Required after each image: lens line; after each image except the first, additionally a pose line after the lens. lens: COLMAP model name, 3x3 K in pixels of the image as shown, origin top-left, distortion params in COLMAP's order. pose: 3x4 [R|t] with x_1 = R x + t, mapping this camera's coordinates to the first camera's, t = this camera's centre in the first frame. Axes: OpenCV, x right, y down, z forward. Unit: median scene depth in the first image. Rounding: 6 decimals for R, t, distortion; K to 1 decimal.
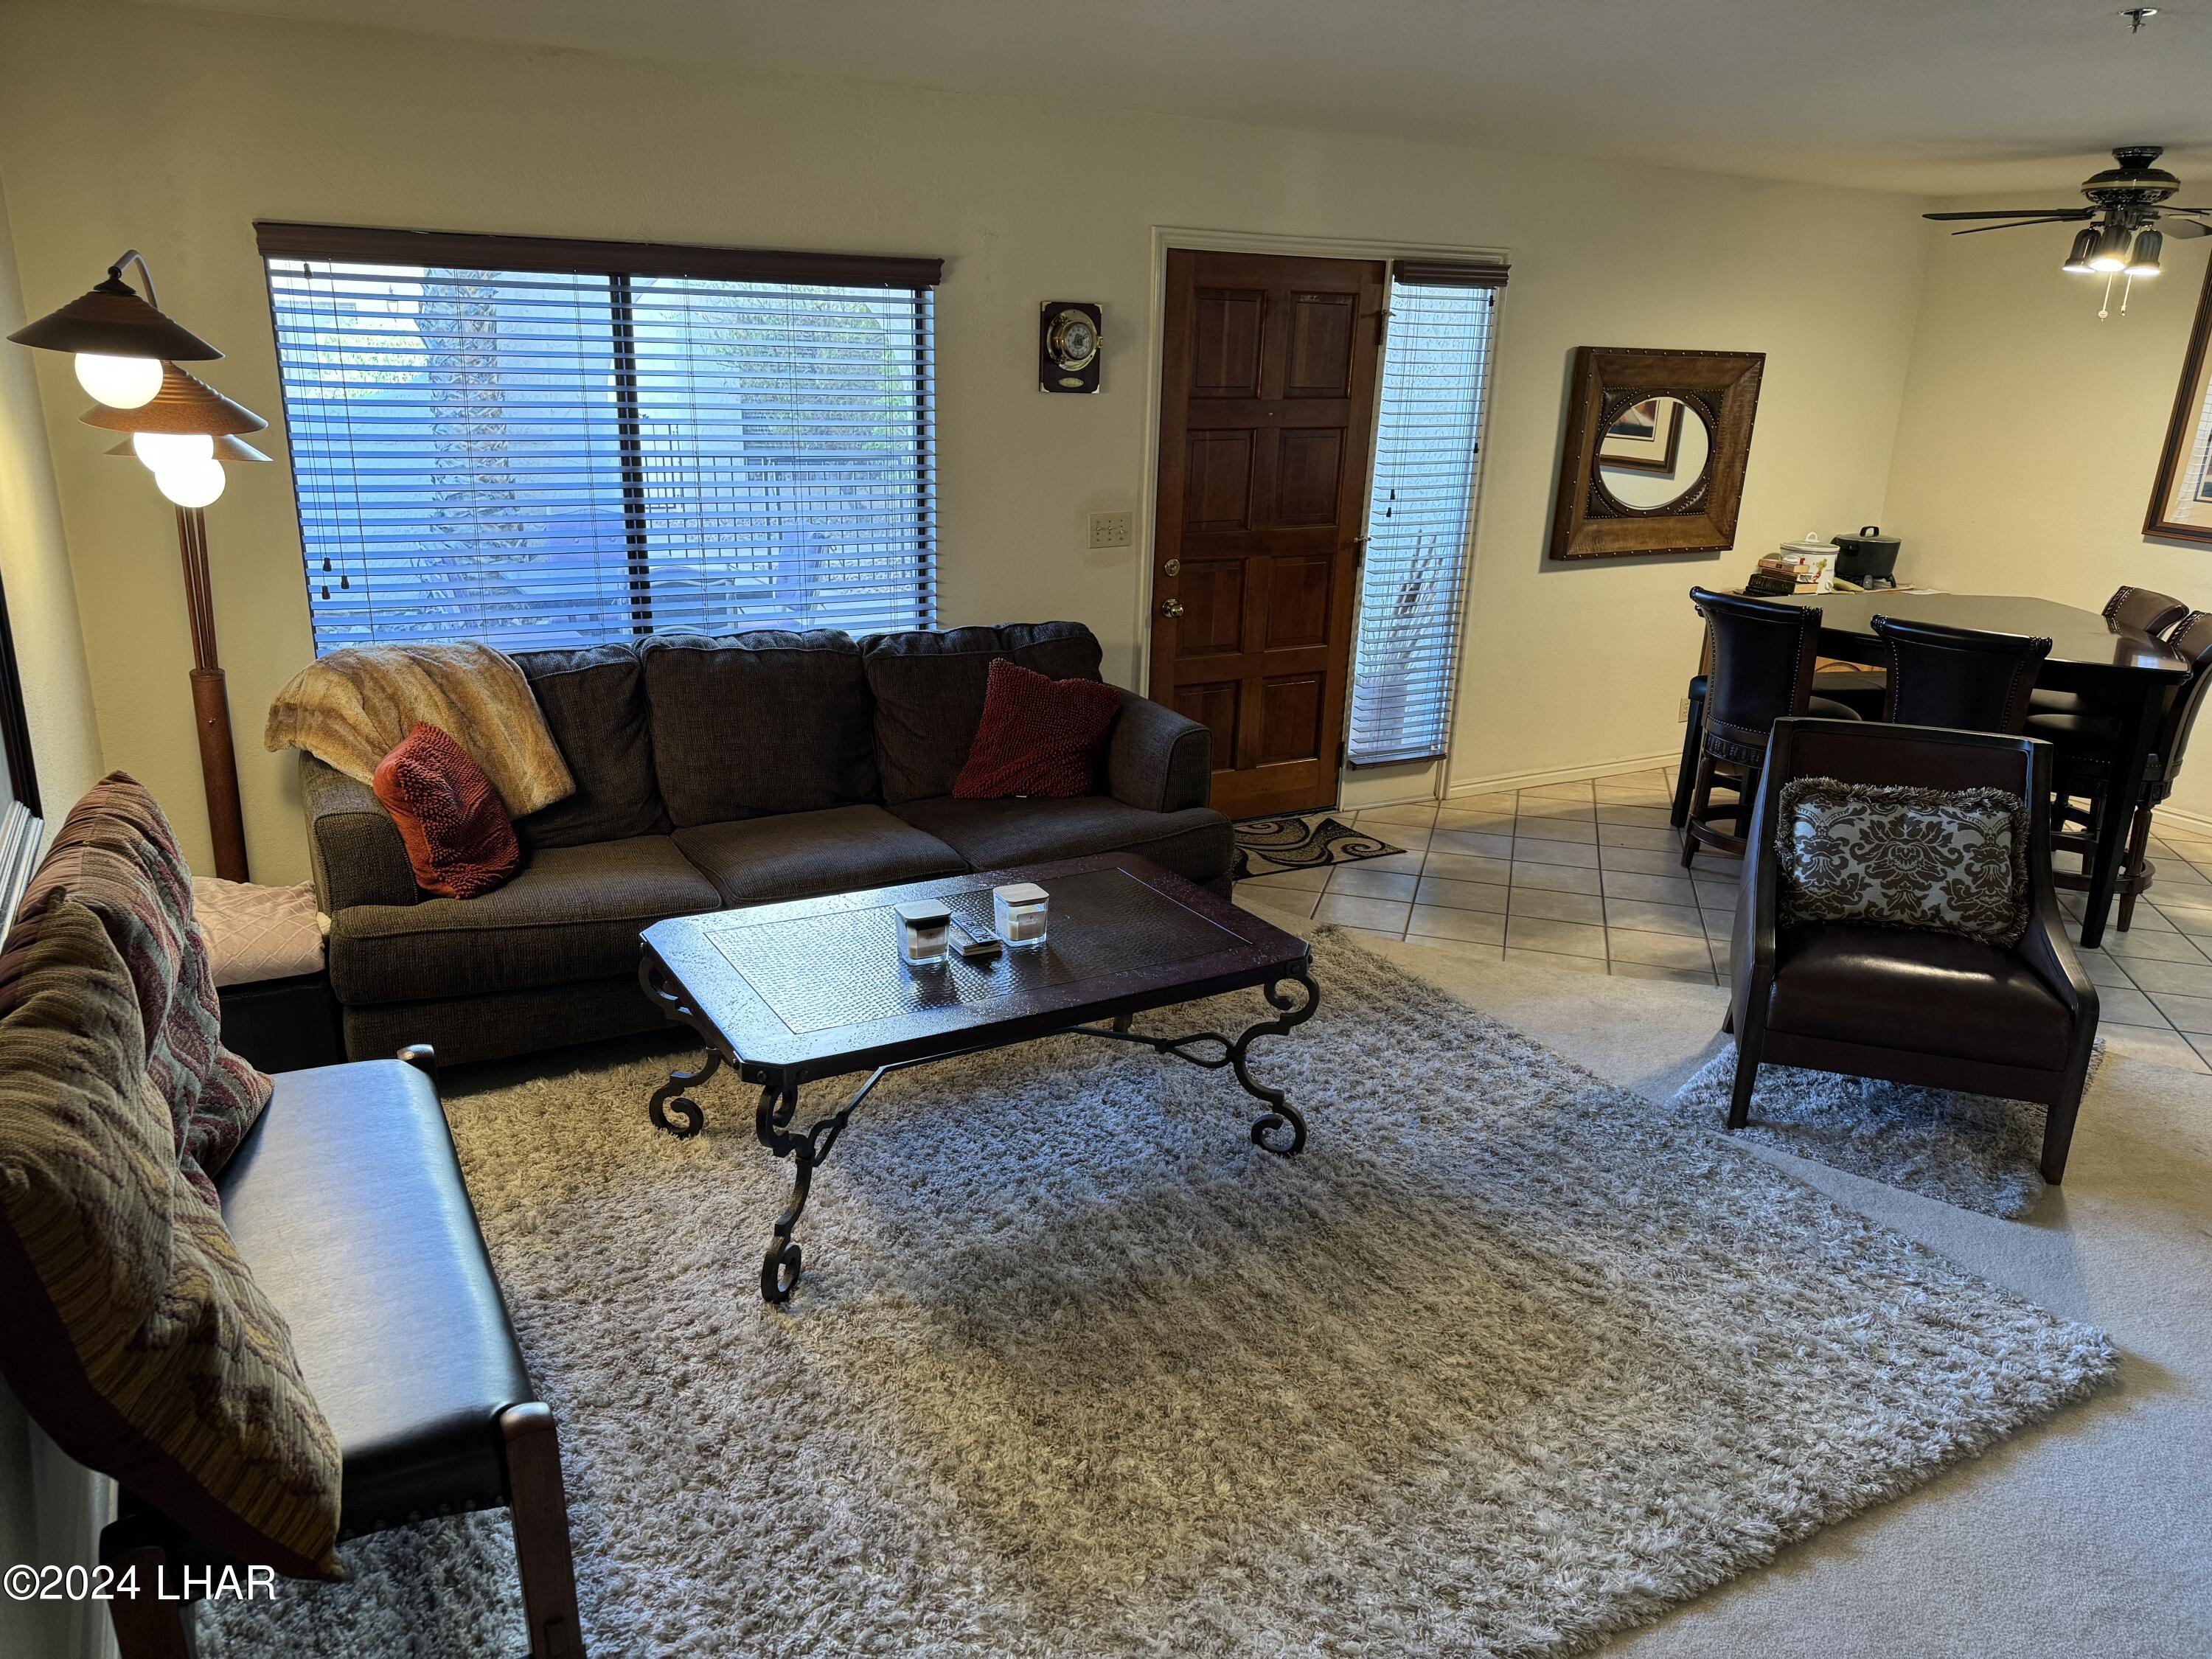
lens RADIAL K [[1539.0, 0, 1107.4], [0, 1539.0, 834.3], [0, 0, 1]] dist [0.087584, -0.087215]
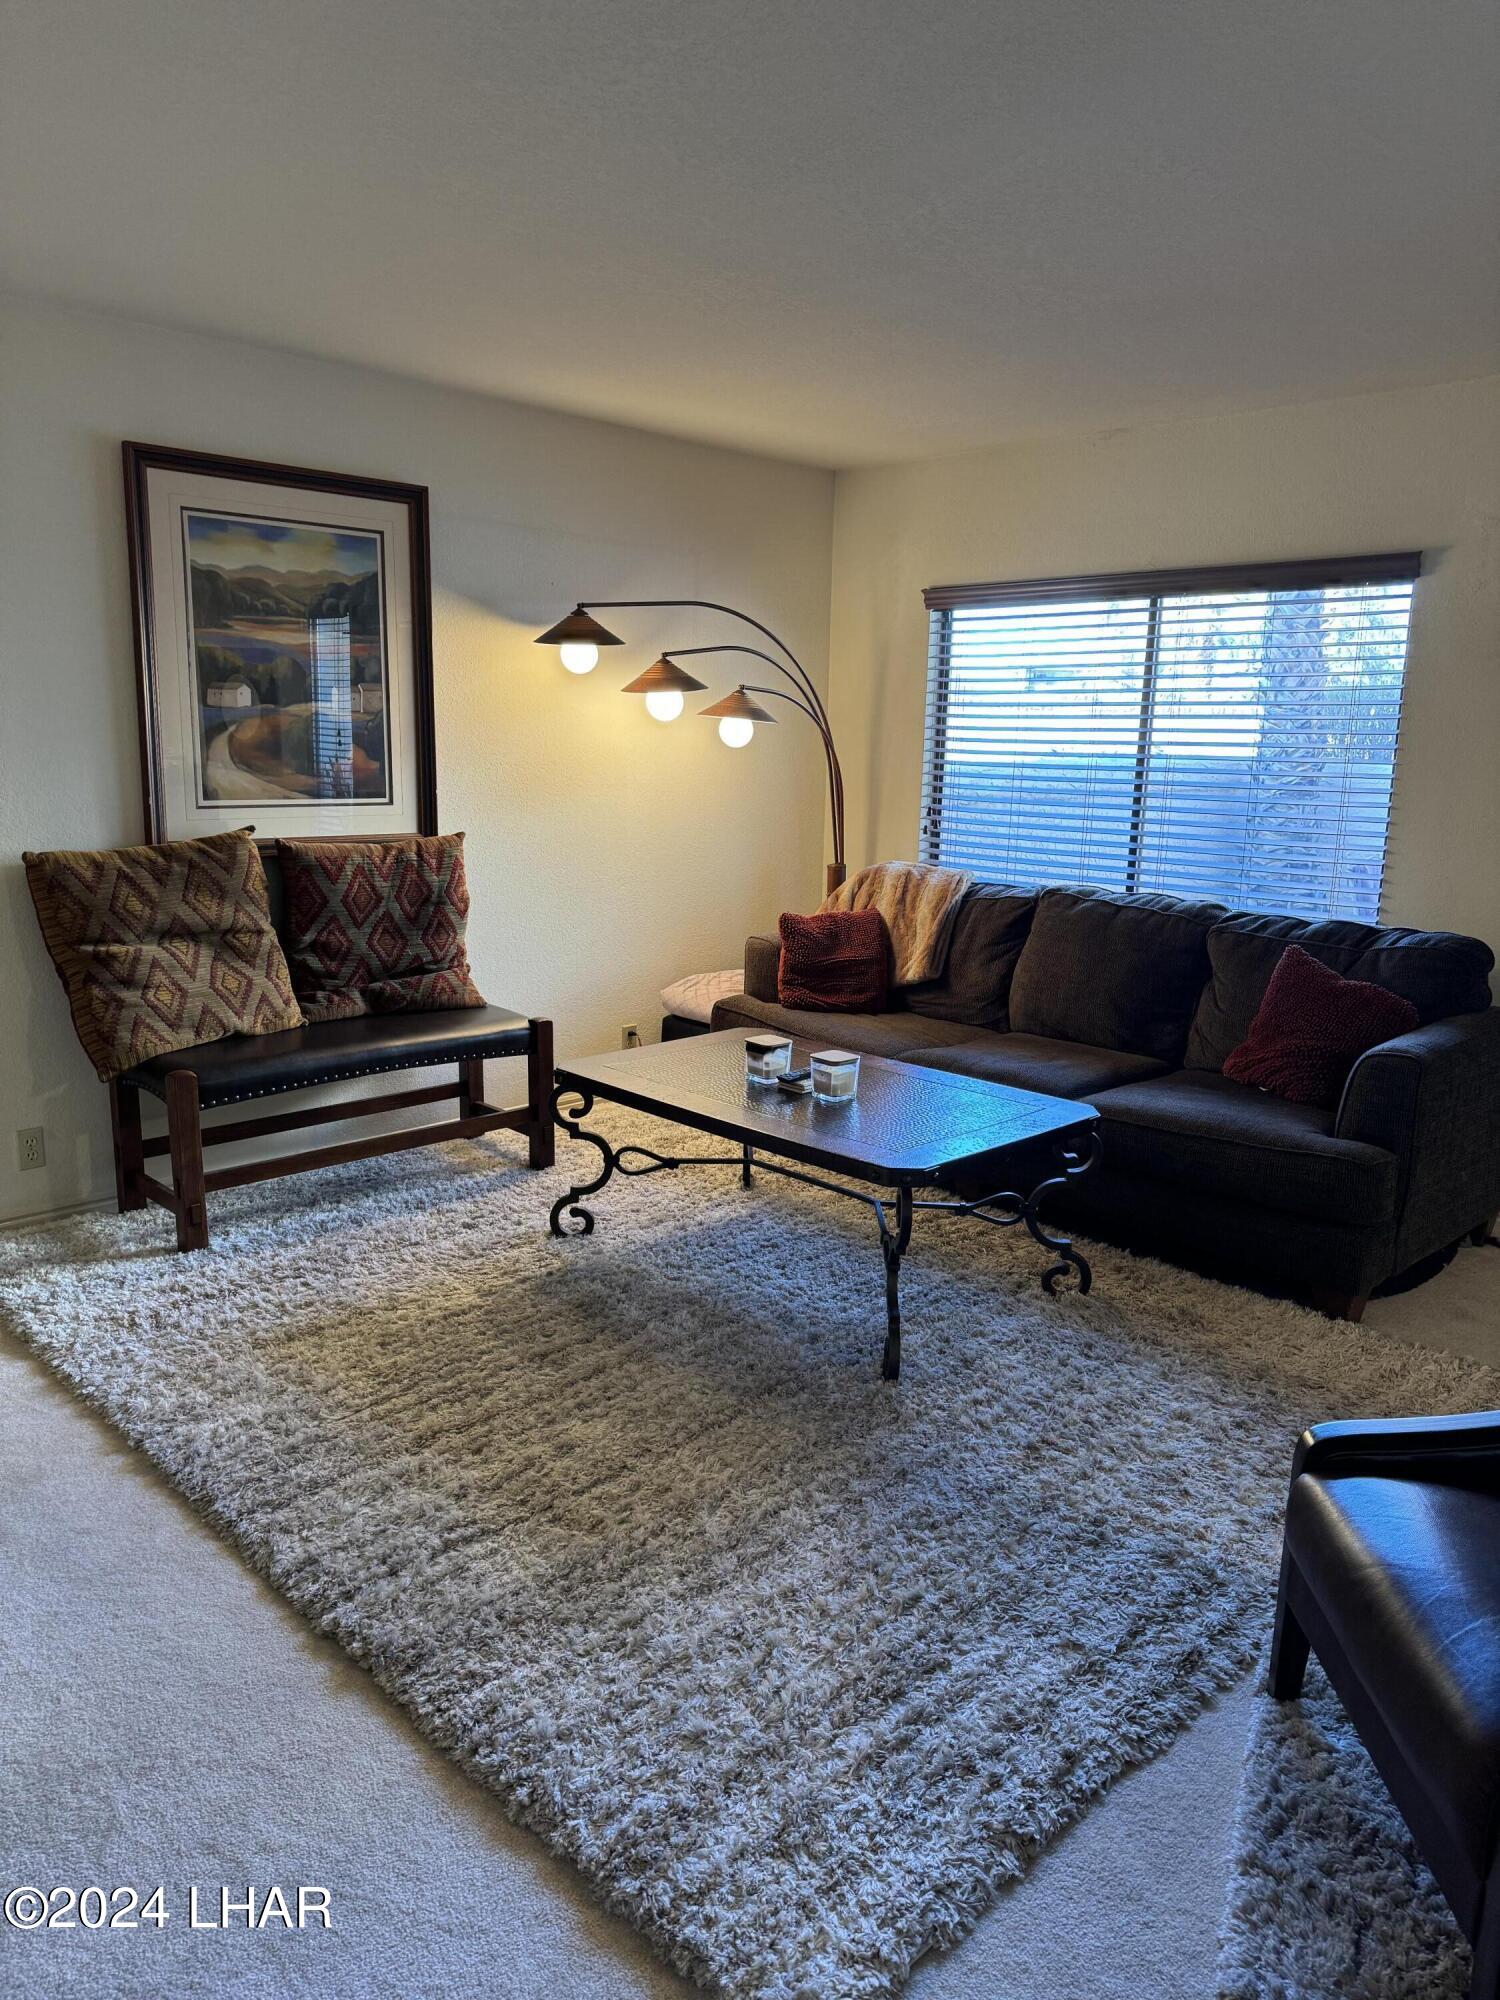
lens RADIAL K [[1401.7, 0, 750.0], [0, 1401.7, 1000.0], [0, 0, 1]] dist [0.115536, -0.205480]
pose [[0.248217, 0.159954, -0.955407, 0.631625], [-0.307077, 0.948400, 0.079001, -0.044091], [0.918745, 0.273774, 0.284527, 0.420699]]
